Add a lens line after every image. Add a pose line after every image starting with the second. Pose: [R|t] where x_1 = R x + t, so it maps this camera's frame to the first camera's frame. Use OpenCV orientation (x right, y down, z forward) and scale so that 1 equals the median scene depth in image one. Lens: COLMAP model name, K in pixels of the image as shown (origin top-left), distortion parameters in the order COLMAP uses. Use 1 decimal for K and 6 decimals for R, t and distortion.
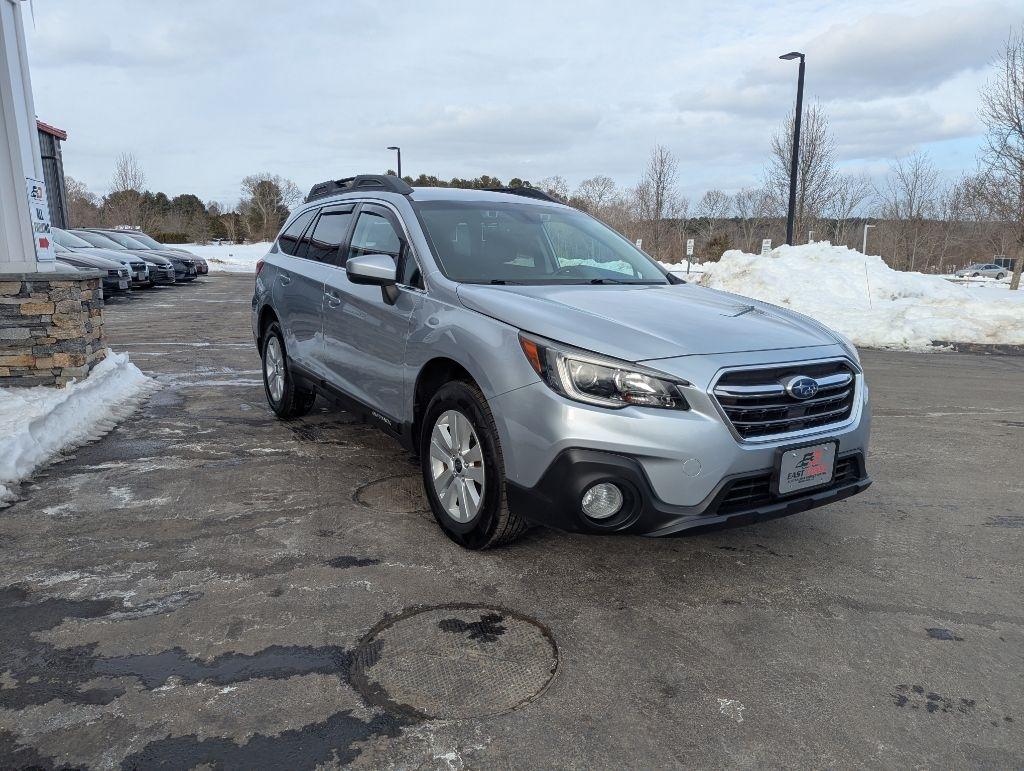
lens RADIAL K [[717.7, 0, 510.8], [0, 717.7, 380.9], [0, 0, 1]] dist [0.059199, -0.051109]
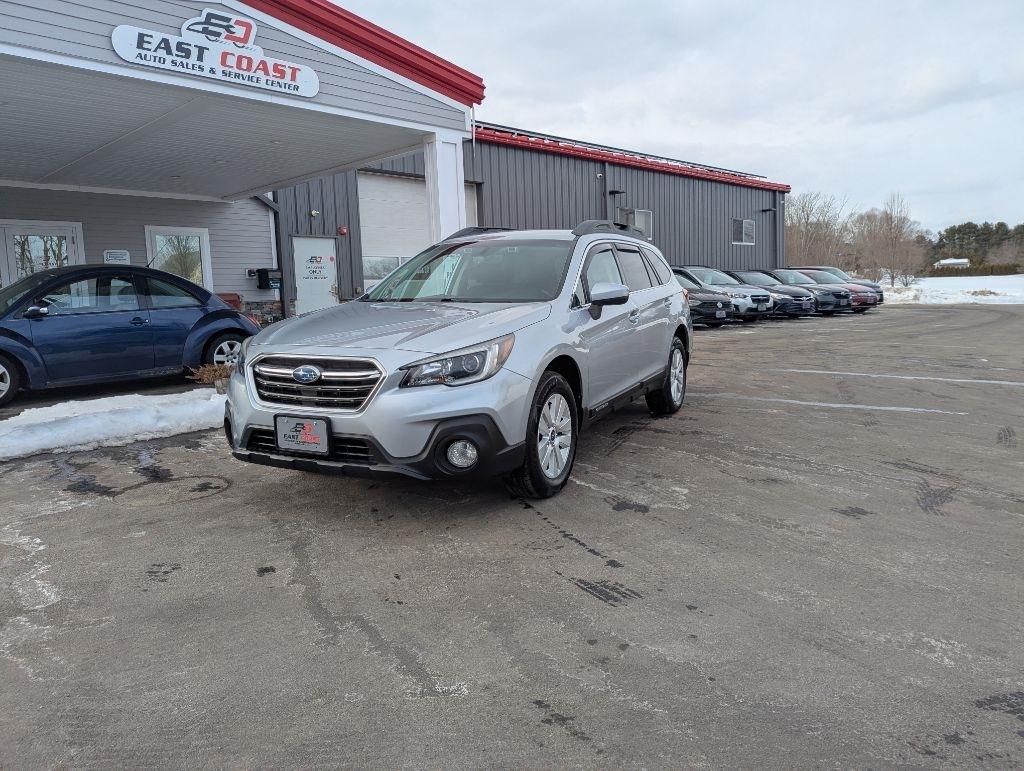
lens RADIAL K [[717.7, 0, 521.4], [0, 717.7, 367.3], [0, 0, 1]] dist [0.059199, -0.051109]
pose [[0.517492, 0.068042, -0.852978, 1.358556], [-0.123660, 0.992316, 0.004134, -0.045232], [0.846705, 0.103340, 0.521930, 0.497274]]
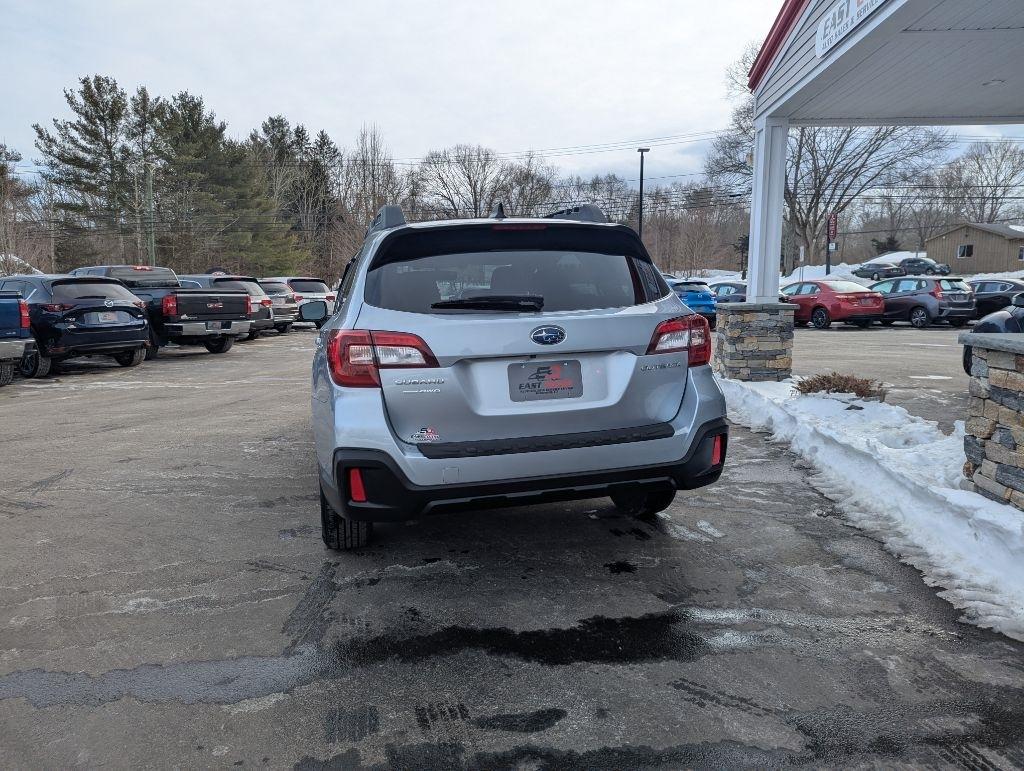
lens RADIAL K [[717.7, 0, 518.9], [0, 717.7, 371.6], [0, 0, 1]] dist [0.059199, -0.051109]
pose [[-0.949433, -0.035585, 0.311948, -0.673651], [0.060707, 0.954002, 0.293590, -0.515147], [-0.308046, 0.297681, -0.903600, 2.693896]]
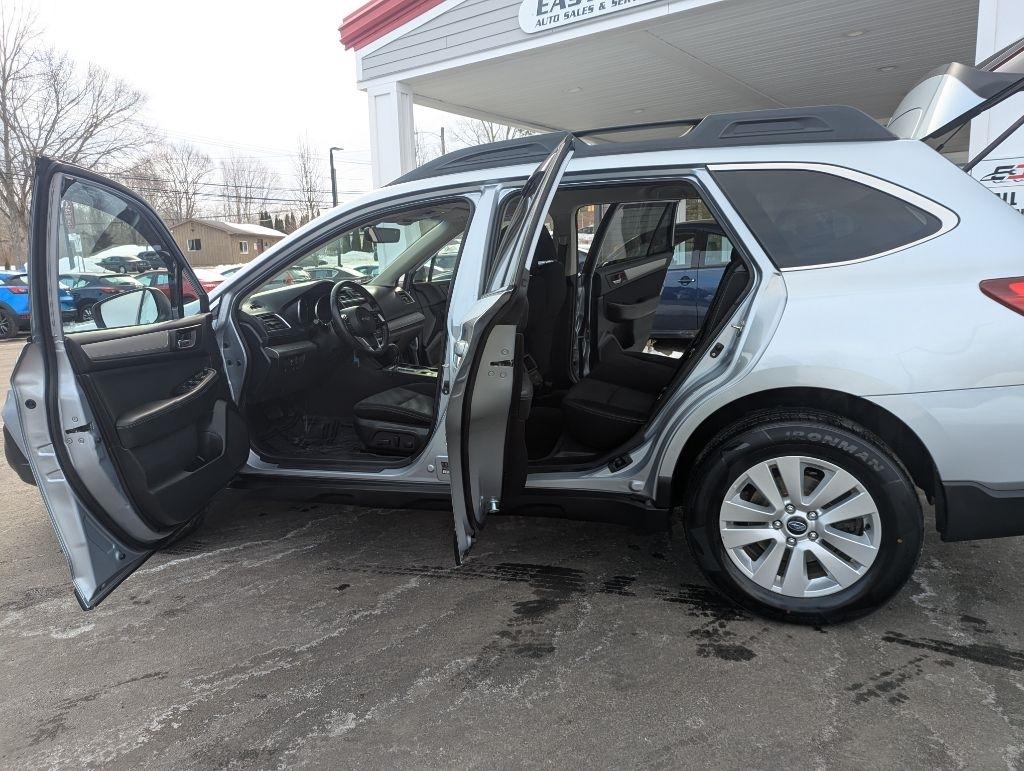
lens RADIAL K [[717.7, 0, 503.5], [0, 717.7, 384.5], [0, 0, 1]] dist [0.059199, -0.051109]
pose [[-0.777509, 0.129605, -0.615372, 0.554196], [-0.082605, 0.949006, 0.304242, -0.384154], [0.623424, 0.287384, -0.727155, 2.148004]]
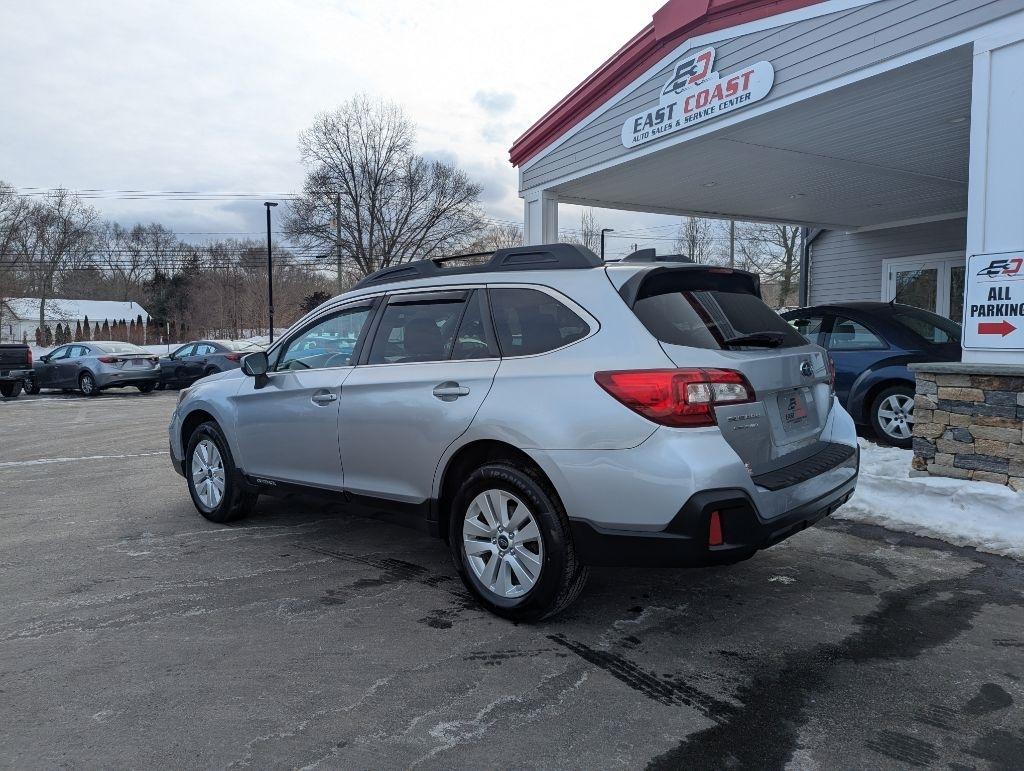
lens RADIAL K [[717.7, 0, 501.2], [0, 717.7, 382.3], [0, 0, 1]] dist [0.059199, -0.051109]
pose [[-0.967163, 0.022698, -0.253142, 0.163667], [-0.038991, 0.970963, 0.236032, -0.495943], [0.251149, 0.238151, -0.938194, 2.695004]]
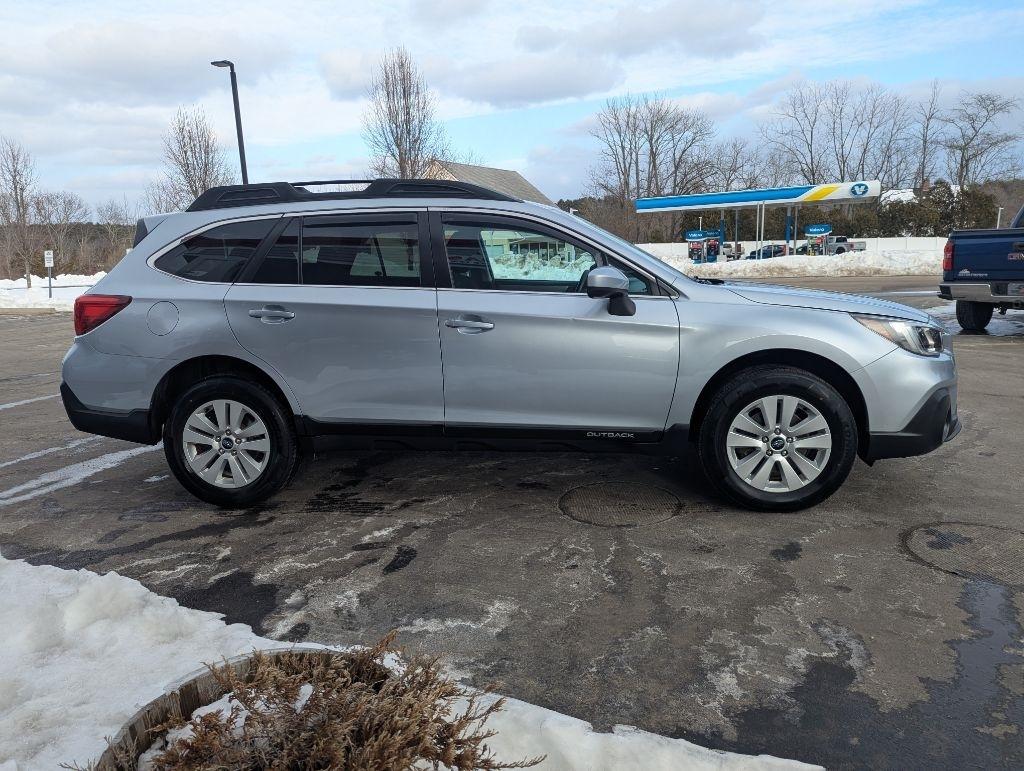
lens RADIAL K [[717.7, 0, 501.8], [0, 717.7, 373.7], [0, 0, 1]] dist [0.059199, -0.051109]
pose [[0.636861, -0.169510, 0.752113, -1.064384], [0.182342, 0.980971, 0.066690, -0.130059], [-0.749106, 0.094670, 0.655651, 0.511201]]
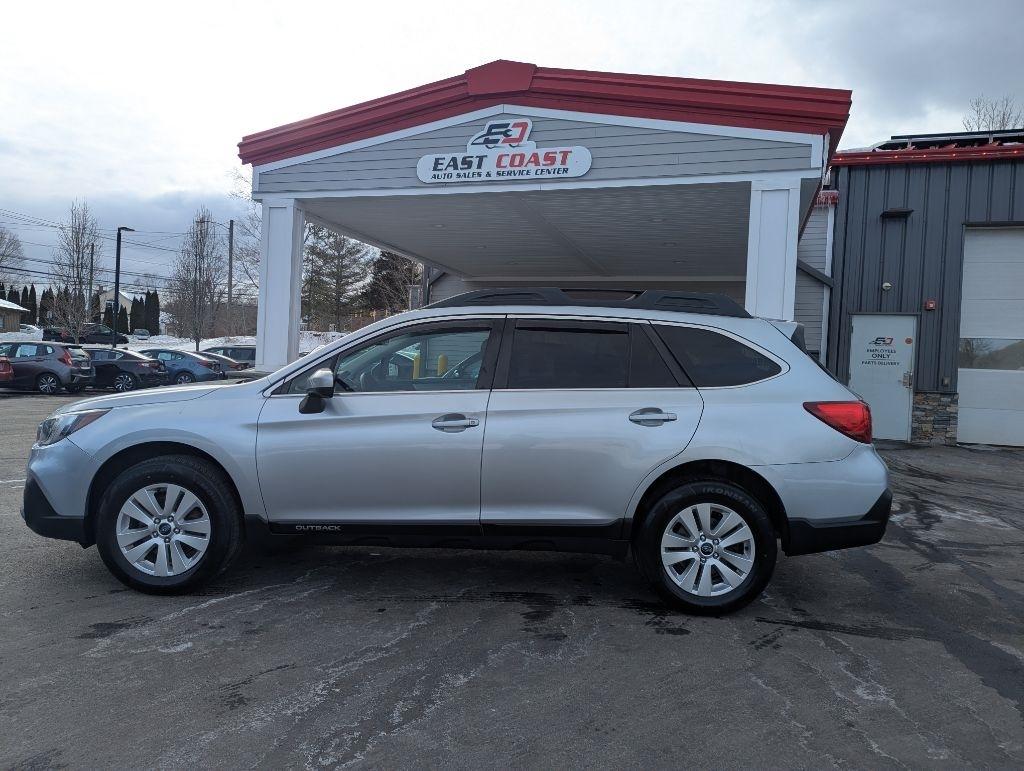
lens RADIAL K [[717.7, 0, 504.4], [0, 717.7, 379.9], [0, 0, 1]] dist [0.059199, -0.051109]
pose [[-0.545673, -0.011955, -0.837913, 1.012368], [-0.196774, 0.973769, 0.114252, -0.381781], [0.814568, 0.227224, -0.533712, 2.133352]]
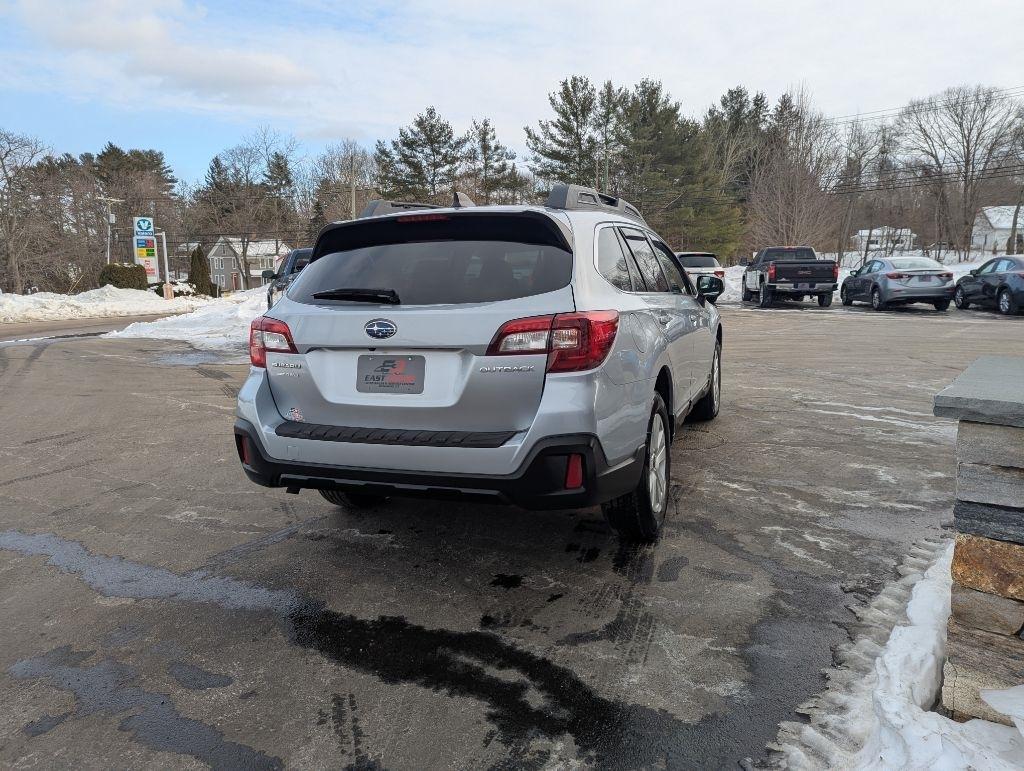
lens RADIAL K [[717.7, 0, 513.3], [0, 717.7, 369.4], [0, 0, 1]] dist [0.059199, -0.051109]
pose [[-0.588961, -0.115298, 0.799894, -1.207036], [0.160964, 0.953204, 0.255914, -0.453682], [-0.791969, 0.279478, -0.542841, 2.264542]]
